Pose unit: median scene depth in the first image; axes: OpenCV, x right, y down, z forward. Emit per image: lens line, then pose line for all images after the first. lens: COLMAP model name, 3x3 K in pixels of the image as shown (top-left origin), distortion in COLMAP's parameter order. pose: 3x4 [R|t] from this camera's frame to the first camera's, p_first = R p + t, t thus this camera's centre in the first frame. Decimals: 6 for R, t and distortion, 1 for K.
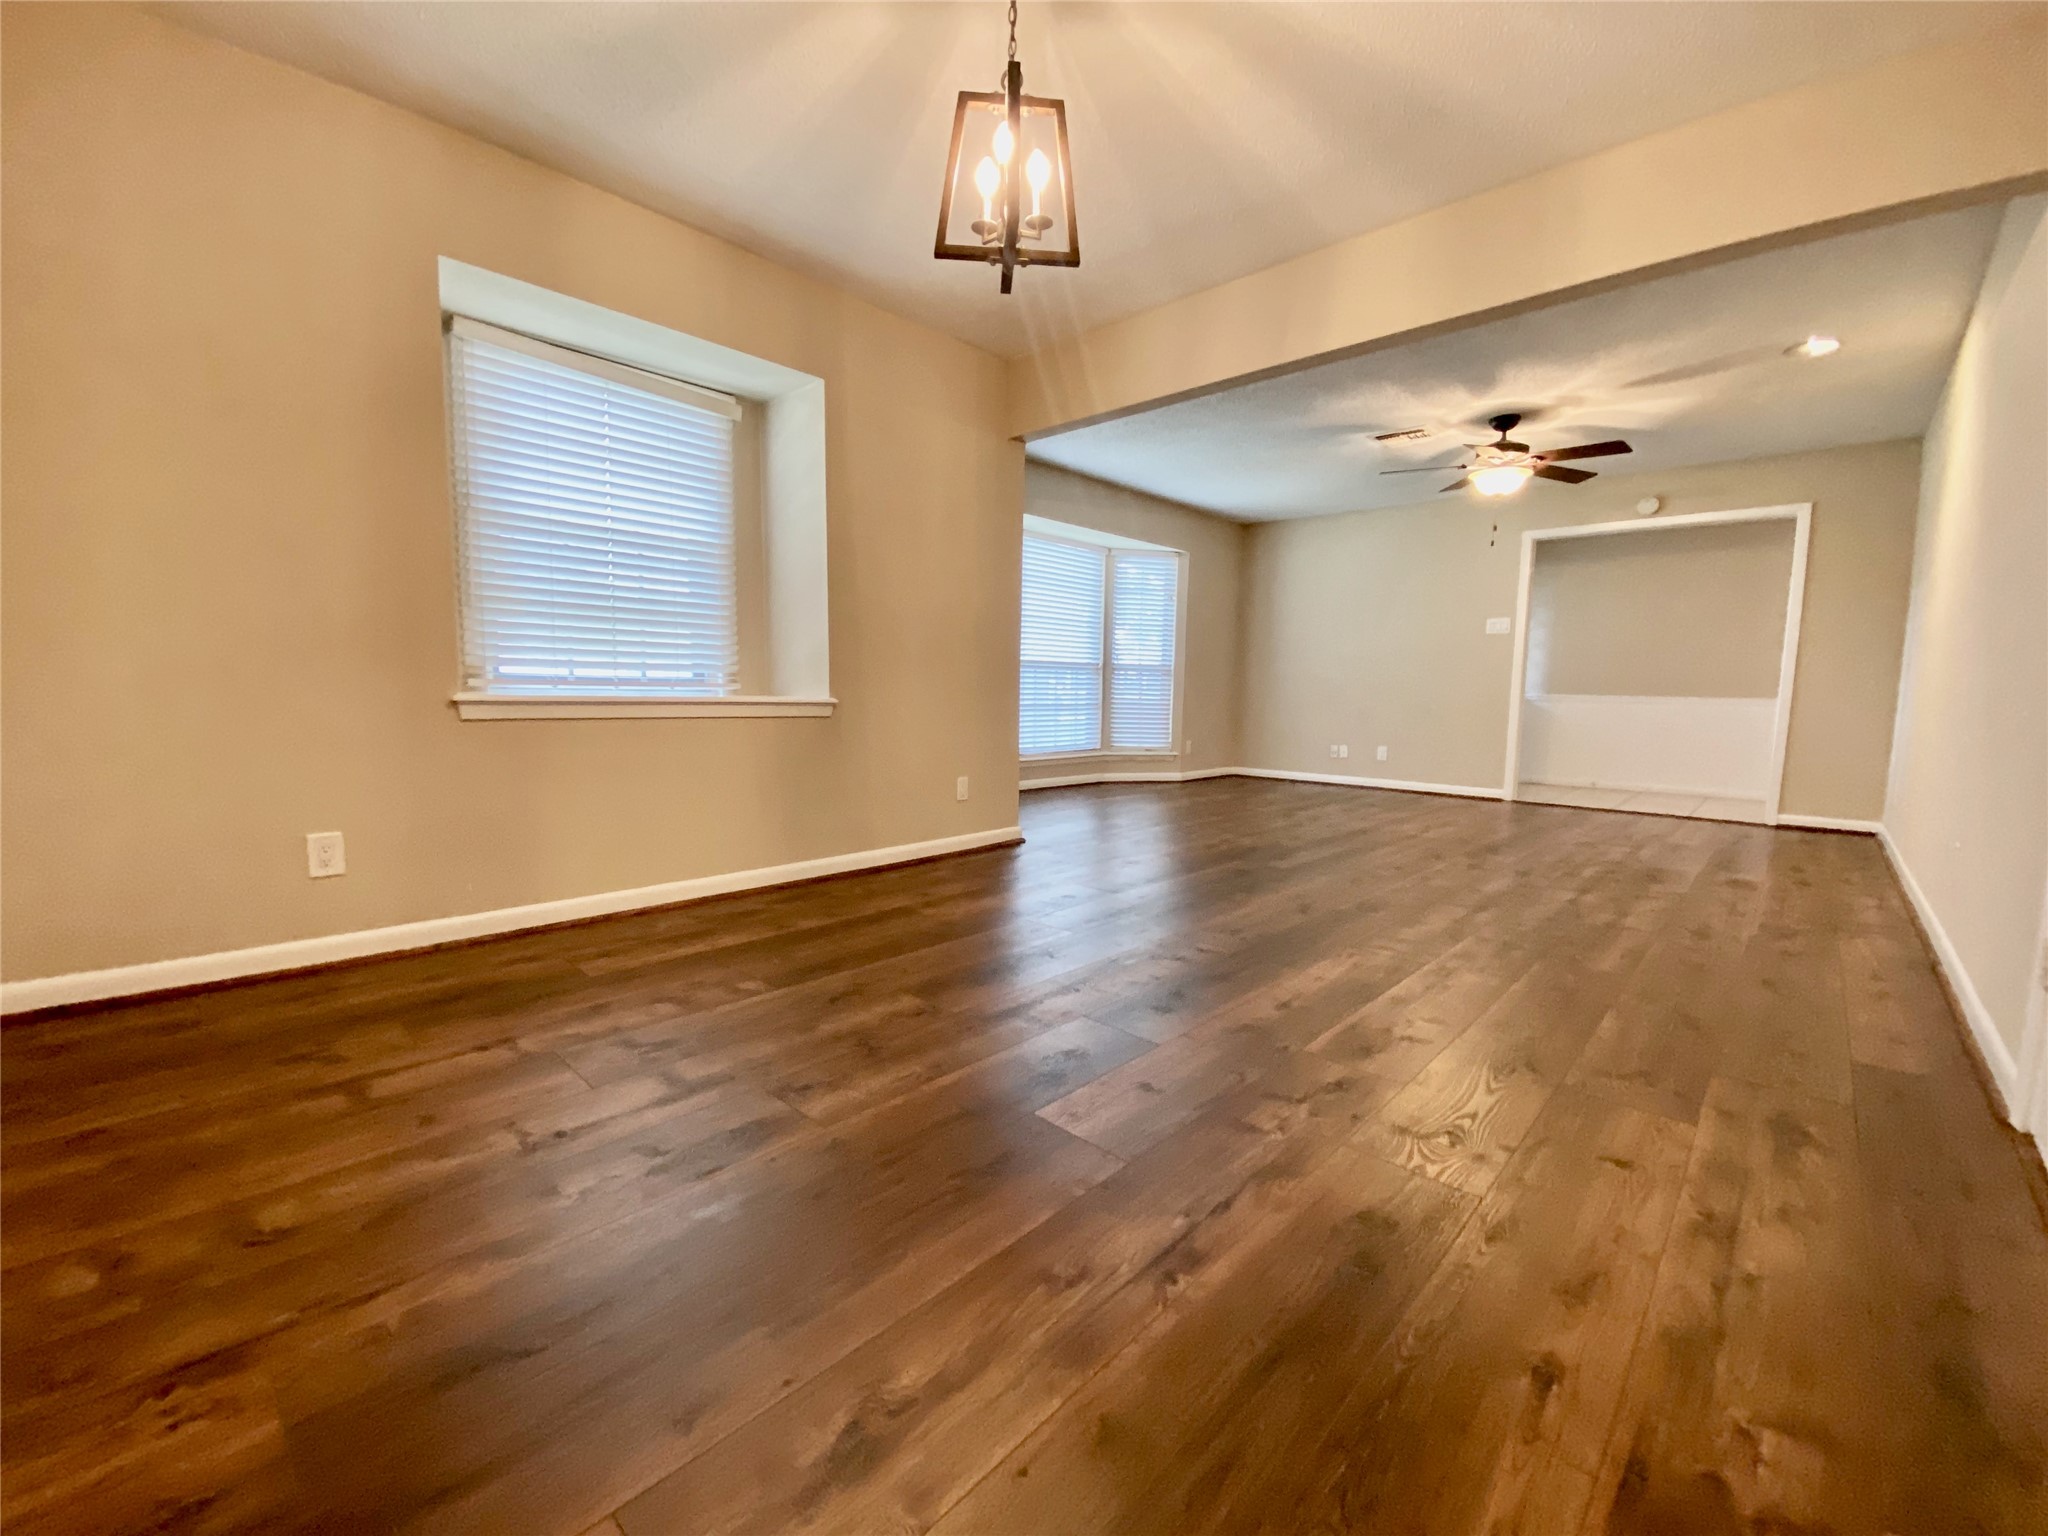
lens RADIAL K [[827.4, 0, 1035.1], [0, 827.4, 769.0], [0, 0, 1]] dist [0.062367, -0.042094]
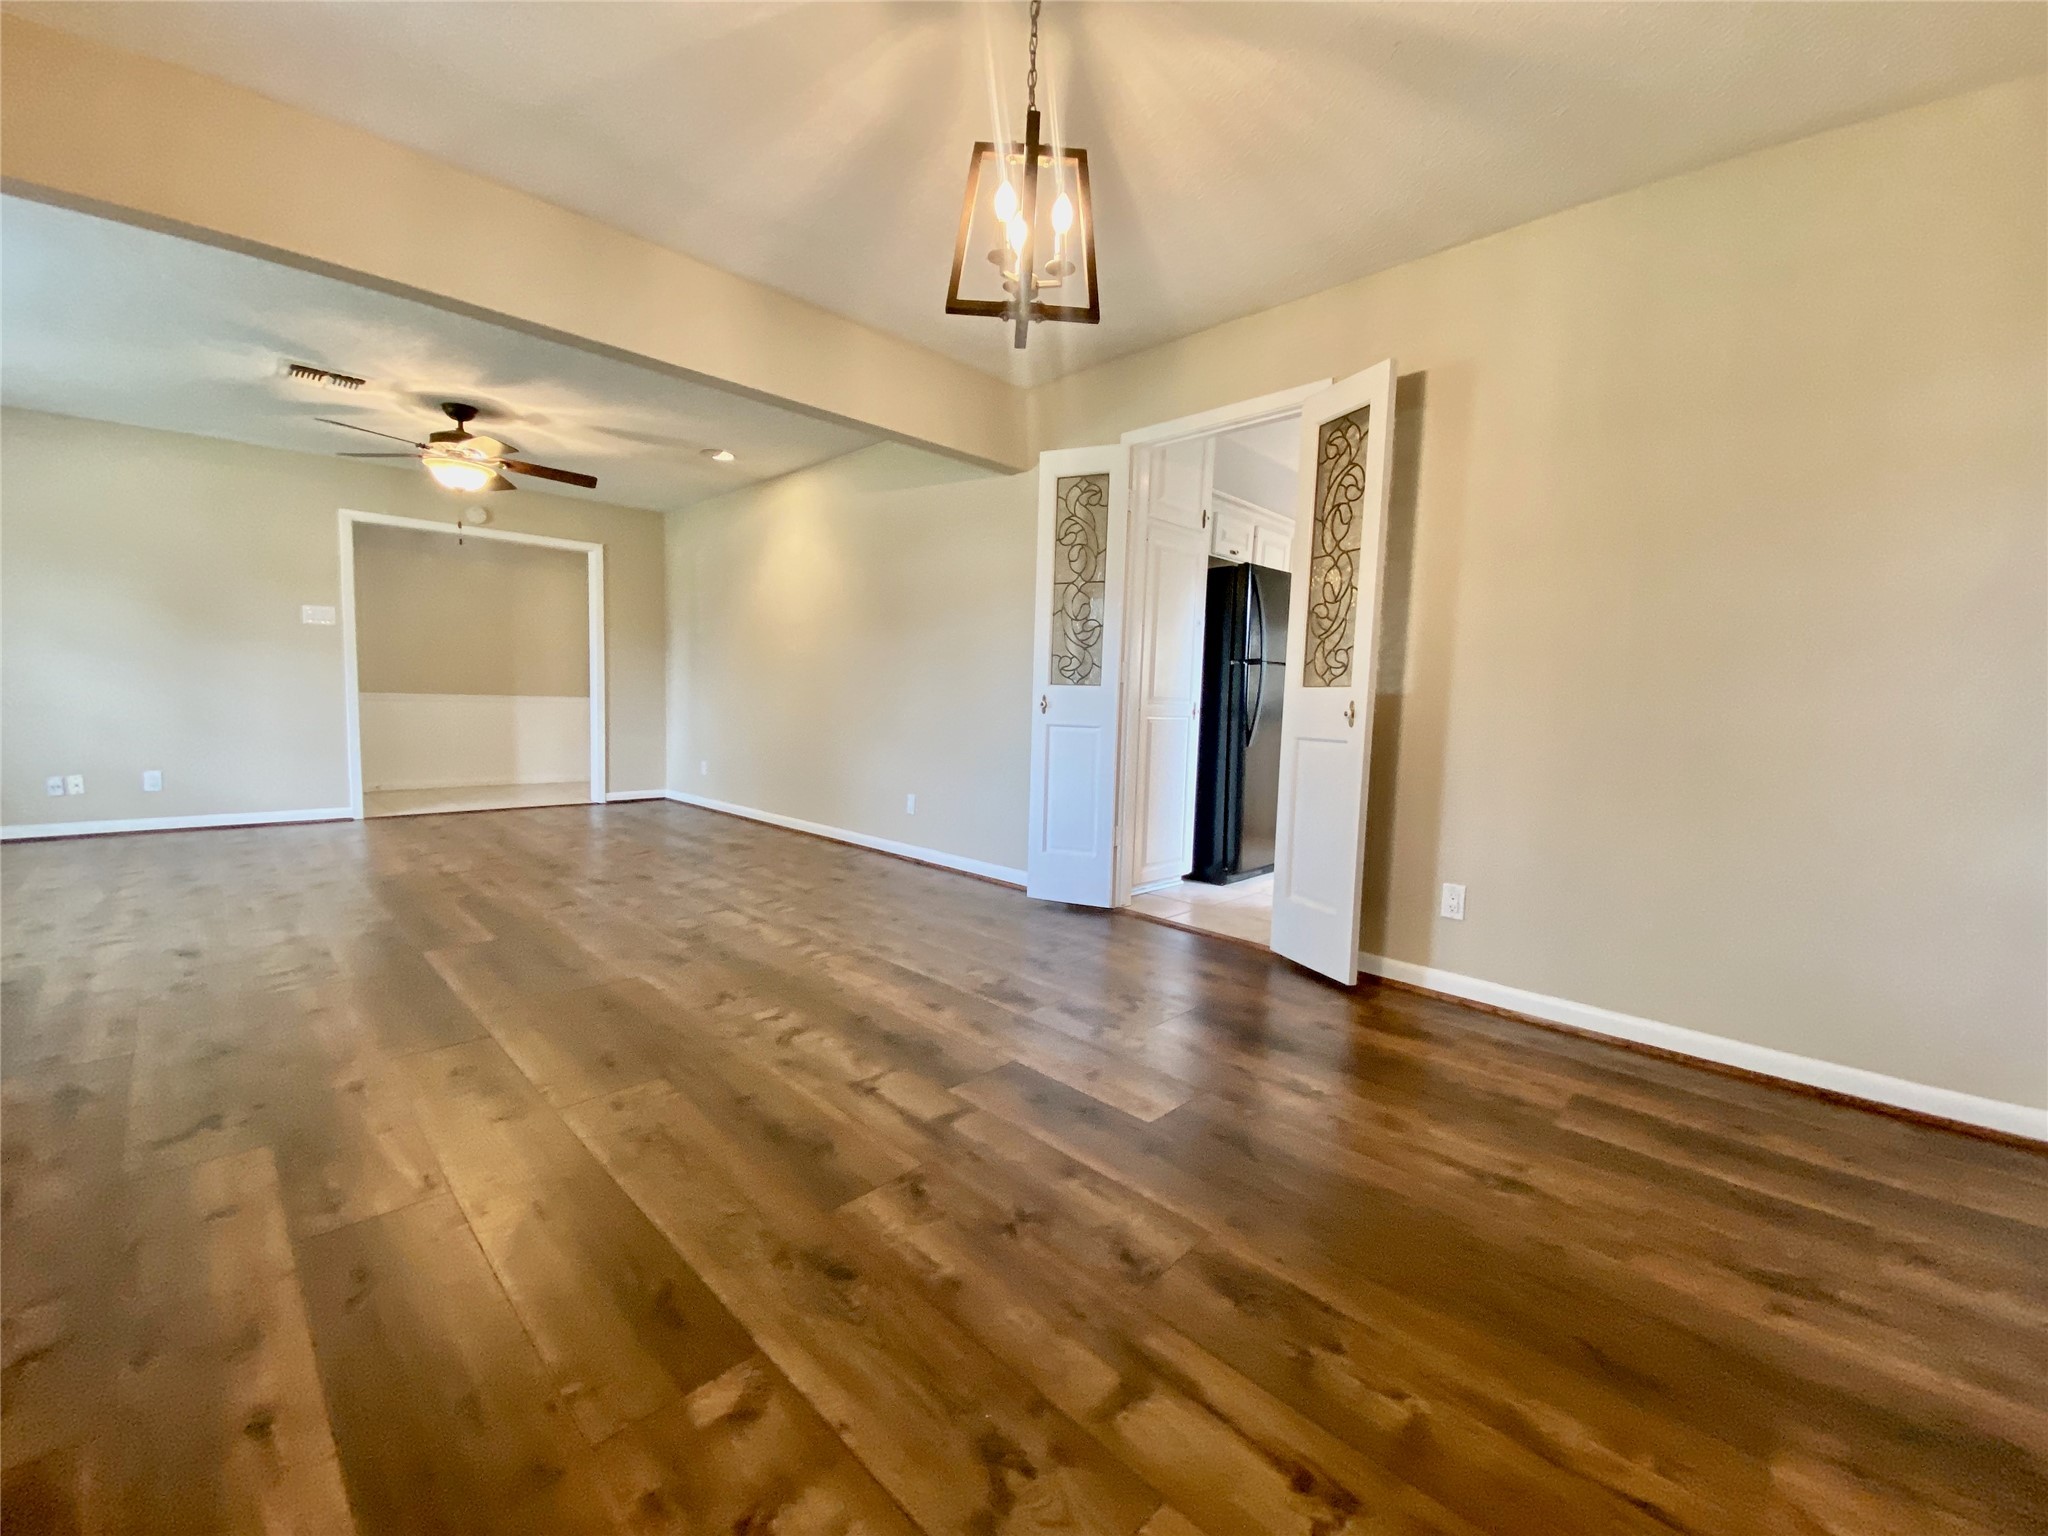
lens RADIAL K [[827.4, 0, 1035.1], [0, 827.4, 769.0], [0, 0, 1]] dist [0.062367, -0.042094]
pose [[0.031202, -0.108297, 0.993629, -0.599858], [0.073166, 0.991693, 0.105789, -0.118431], [-0.996832, 0.069399, 0.038867, 0.570836]]
